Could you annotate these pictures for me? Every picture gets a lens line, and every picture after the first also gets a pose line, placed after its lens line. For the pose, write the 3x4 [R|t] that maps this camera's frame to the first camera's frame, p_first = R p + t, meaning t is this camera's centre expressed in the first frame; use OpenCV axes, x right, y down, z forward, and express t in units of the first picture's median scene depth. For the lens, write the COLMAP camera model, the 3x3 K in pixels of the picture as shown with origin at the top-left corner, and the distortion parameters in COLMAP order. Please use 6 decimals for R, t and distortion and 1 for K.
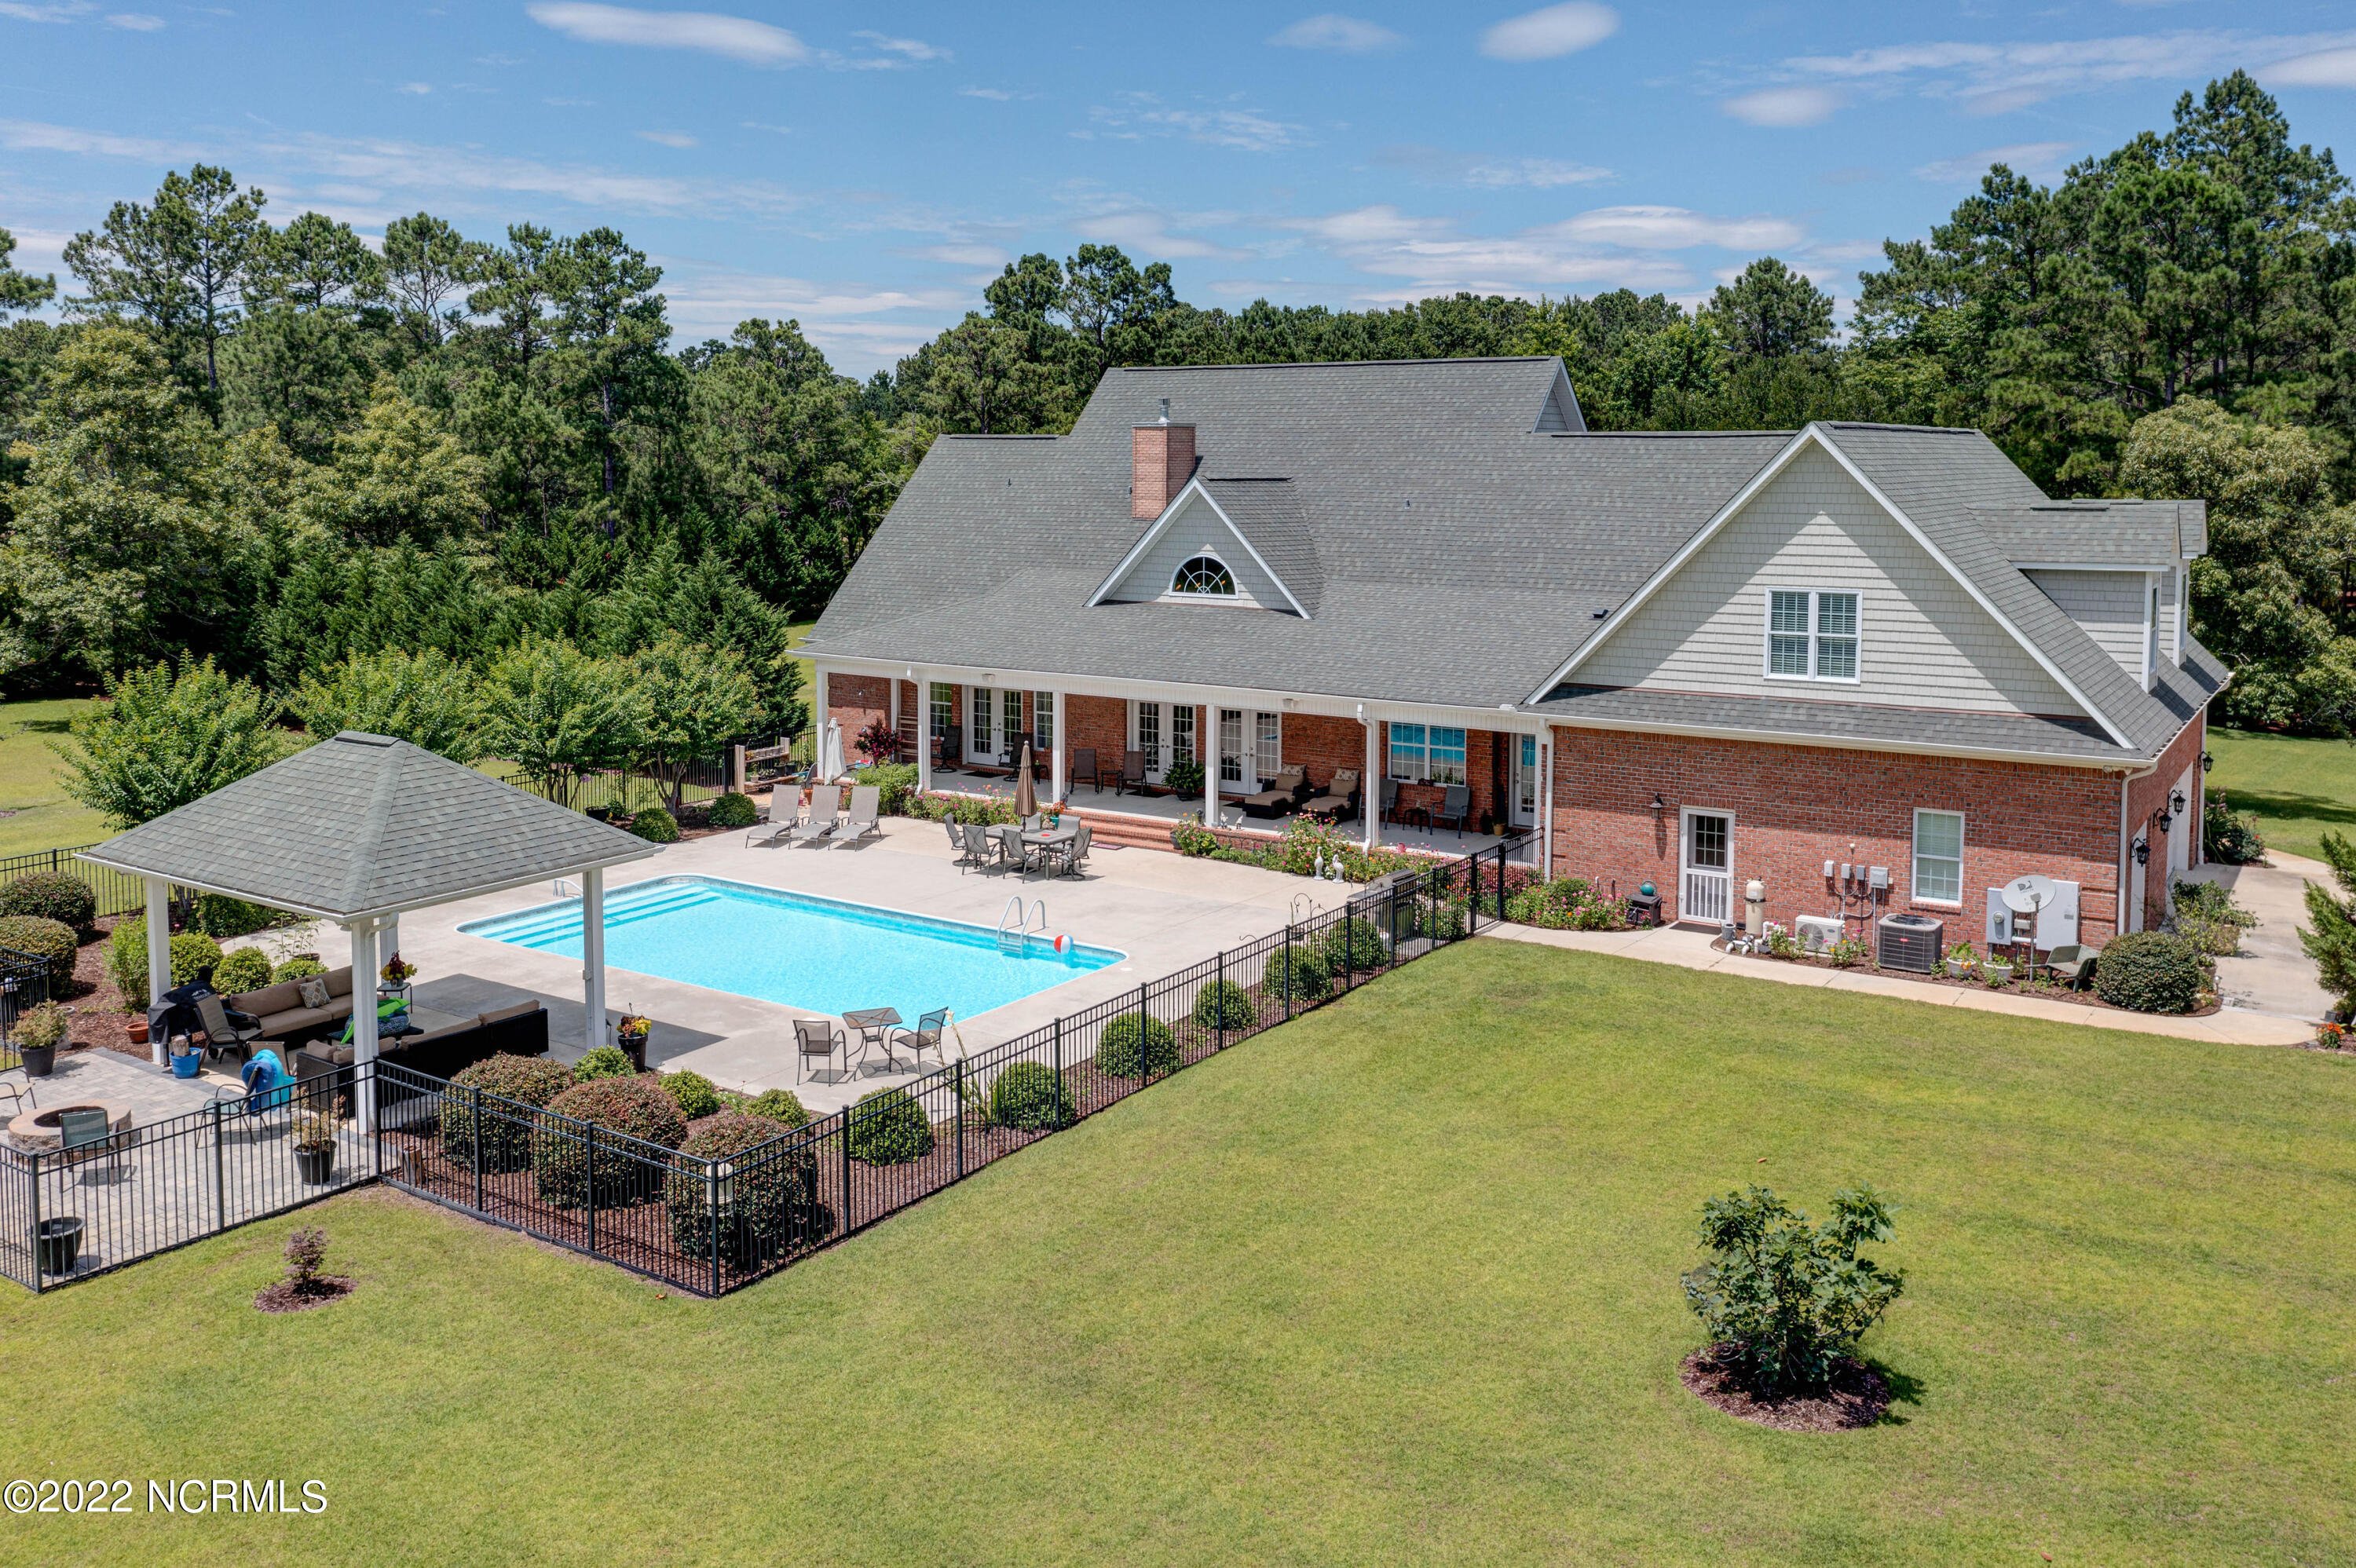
lens RADIAL K [[1875.5, 0, 1177.4], [0, 1875.5, 780.0], [0, 0, 1]] dist [0.010195, -0.010155]
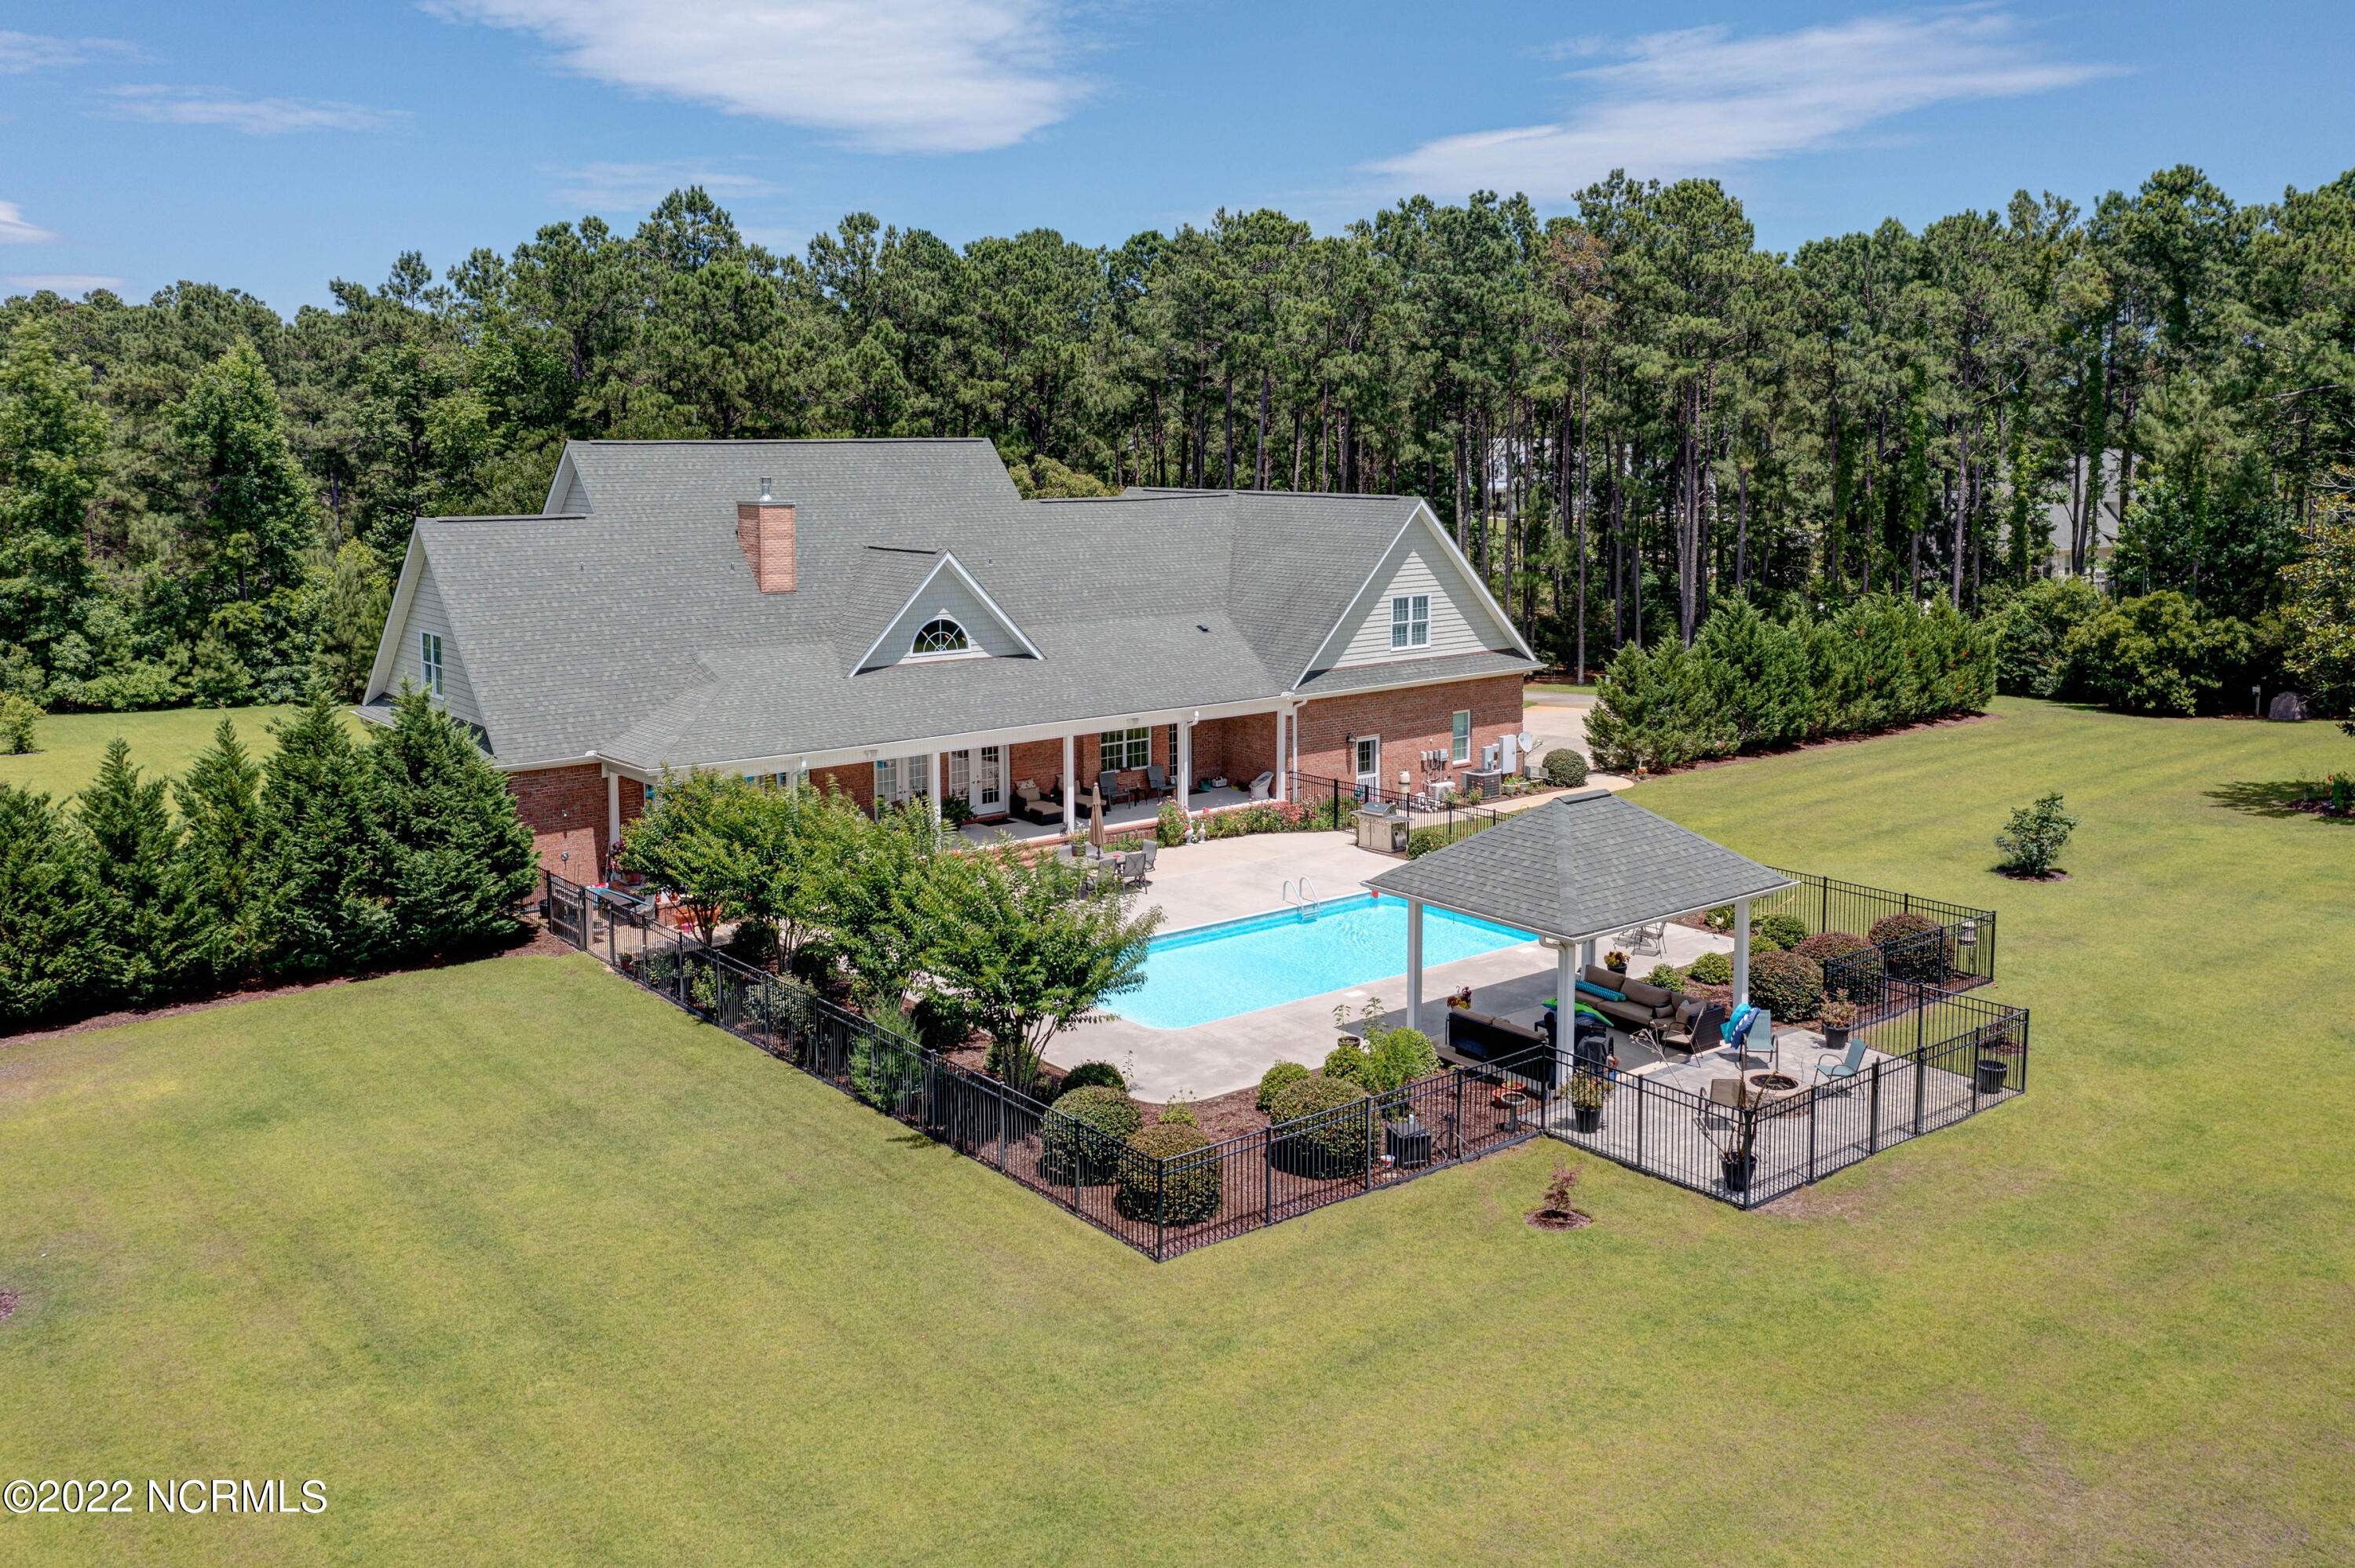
lens RADIAL K [[1874.7, 0, 1197.3], [0, 1874.7, 767.0], [0, 0, 1]] dist [0.010195, -0.010155]
pose [[0.273181, -0.149734, 0.950238, -1.078406], [0.178043, 0.978615, 0.103021, -0.126088], [-0.945343, 0.141040, 0.293998, 0.558030]]
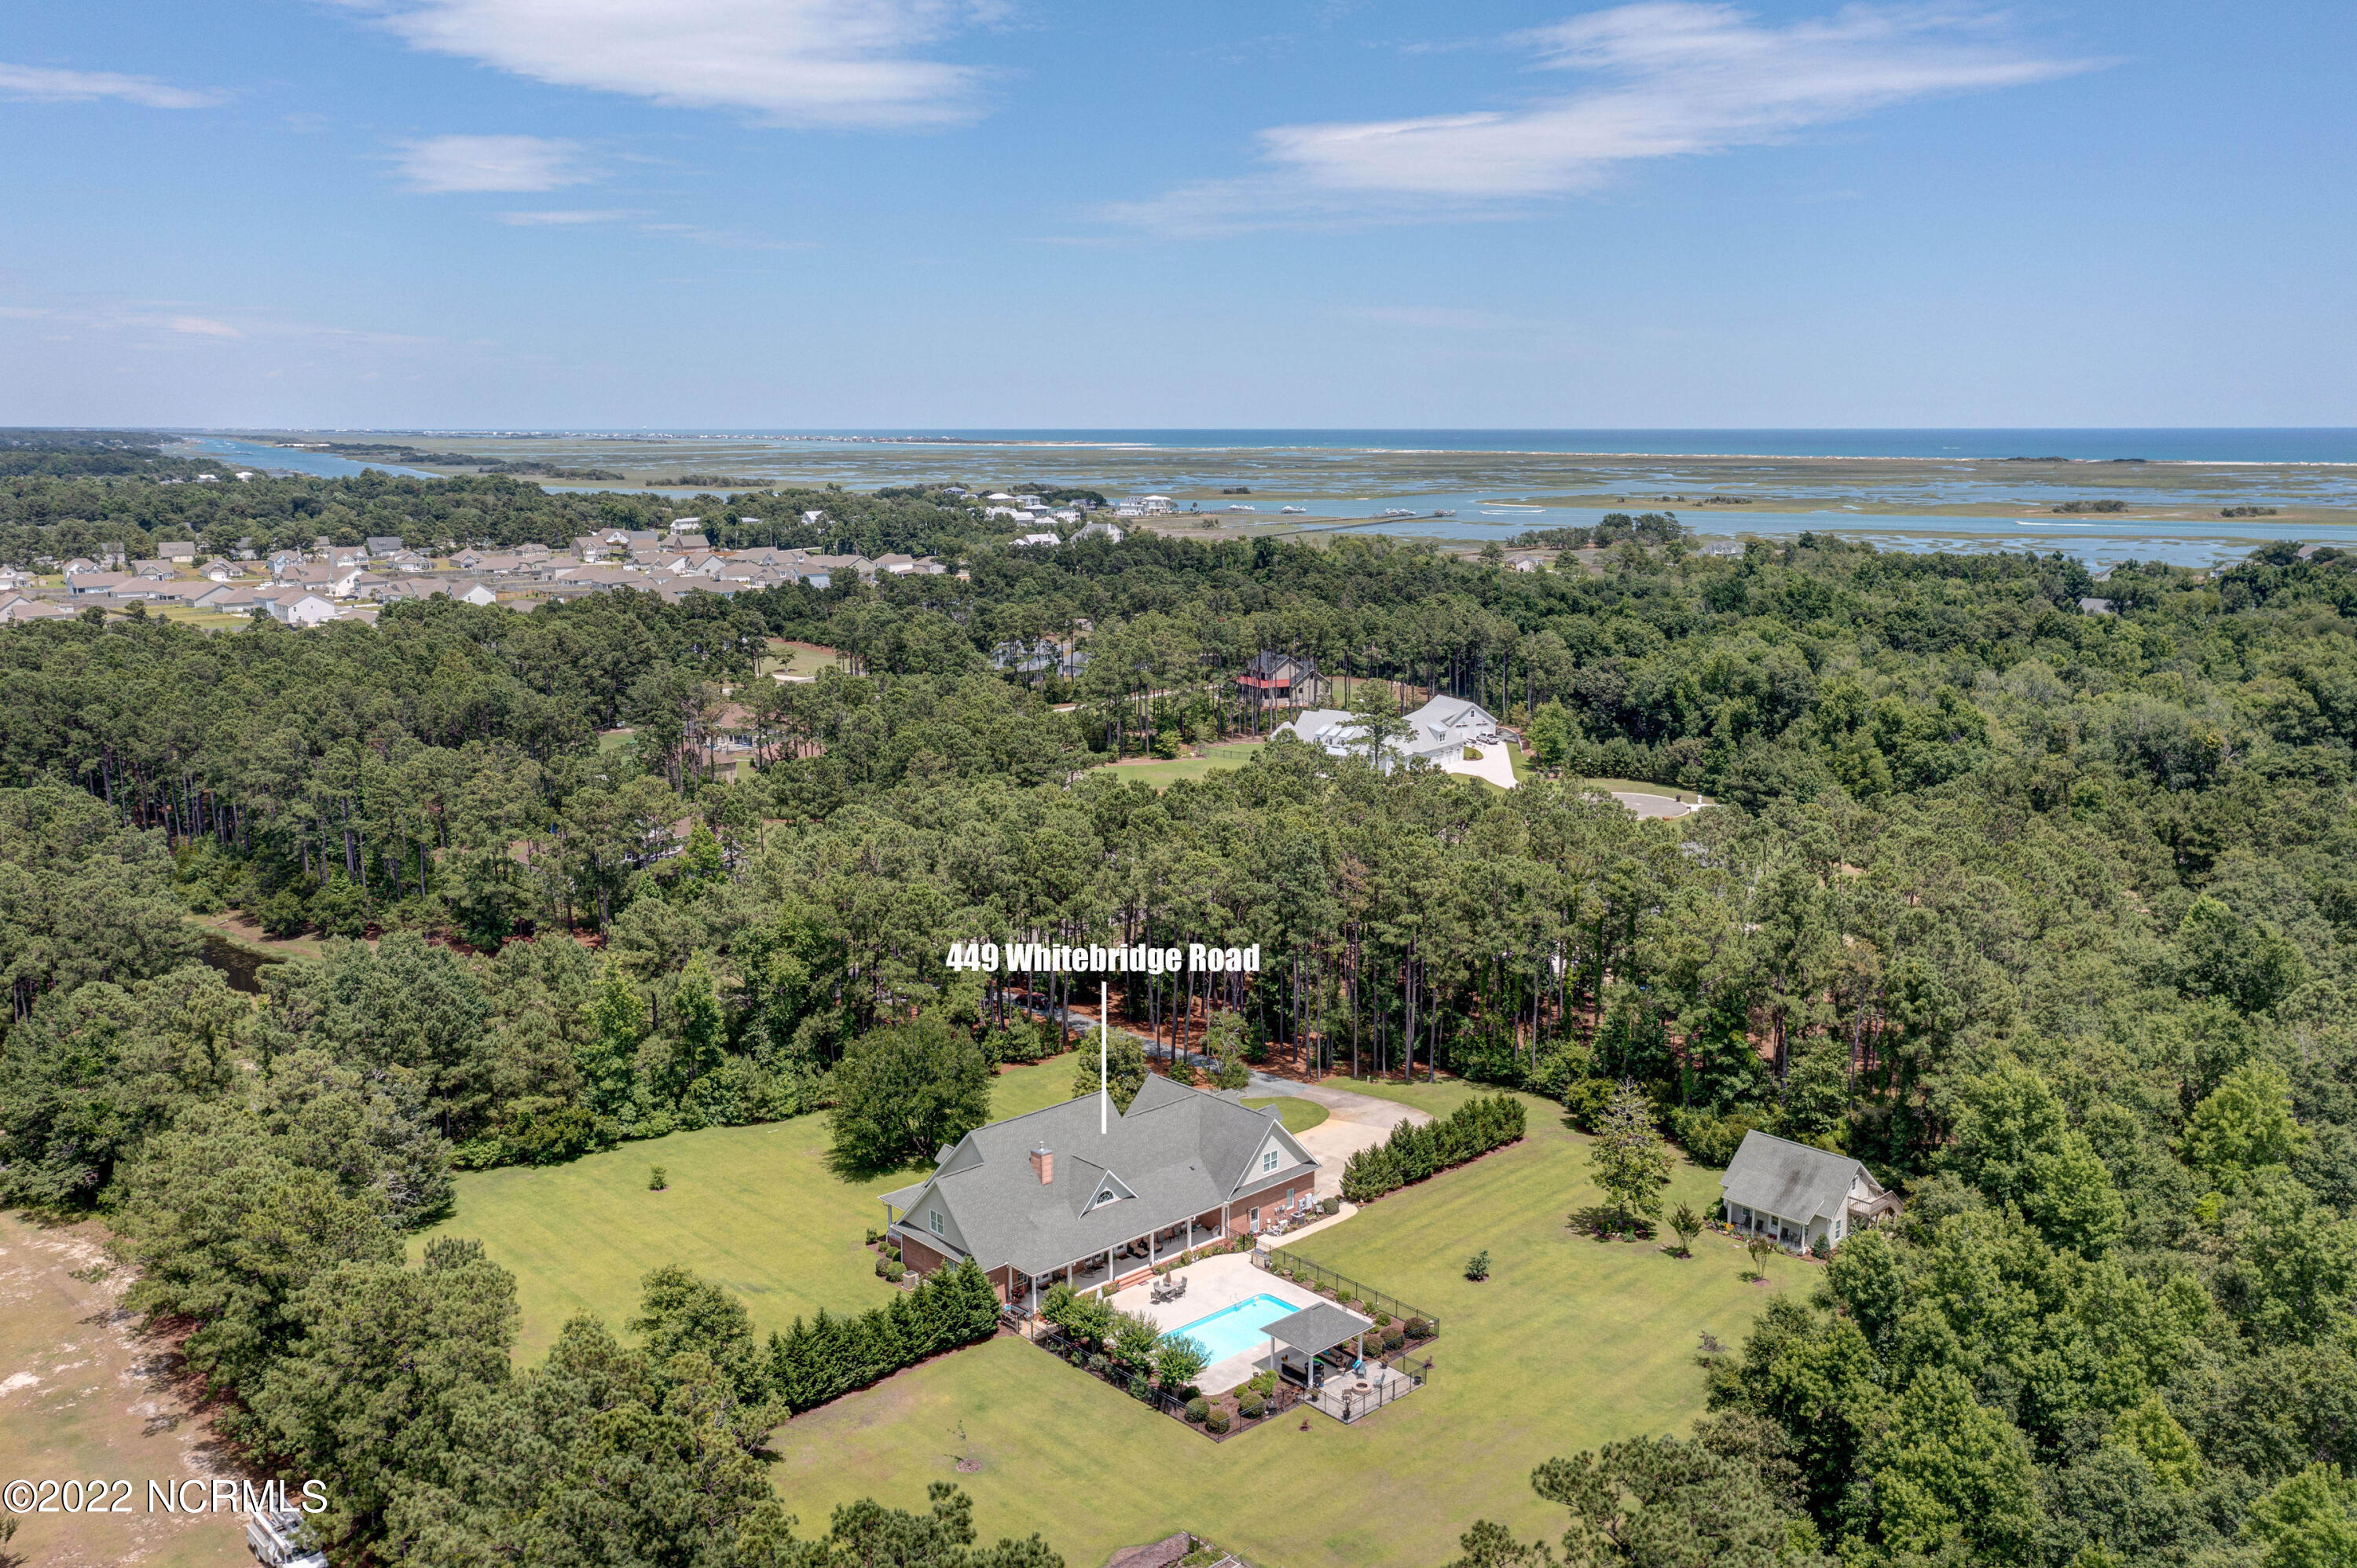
lens RADIAL K [[1876.4, 0, 1164.0], [0, 1876.4, 806.8], [0, 0, 1]] dist [0.010195, -0.010155]
pose [[0.217072, -0.171023, 0.961057, -3.077293], [0.188670, 0.973319, 0.130590, -1.213869], [-0.957749, 0.152975, 0.243547, 0.019895]]
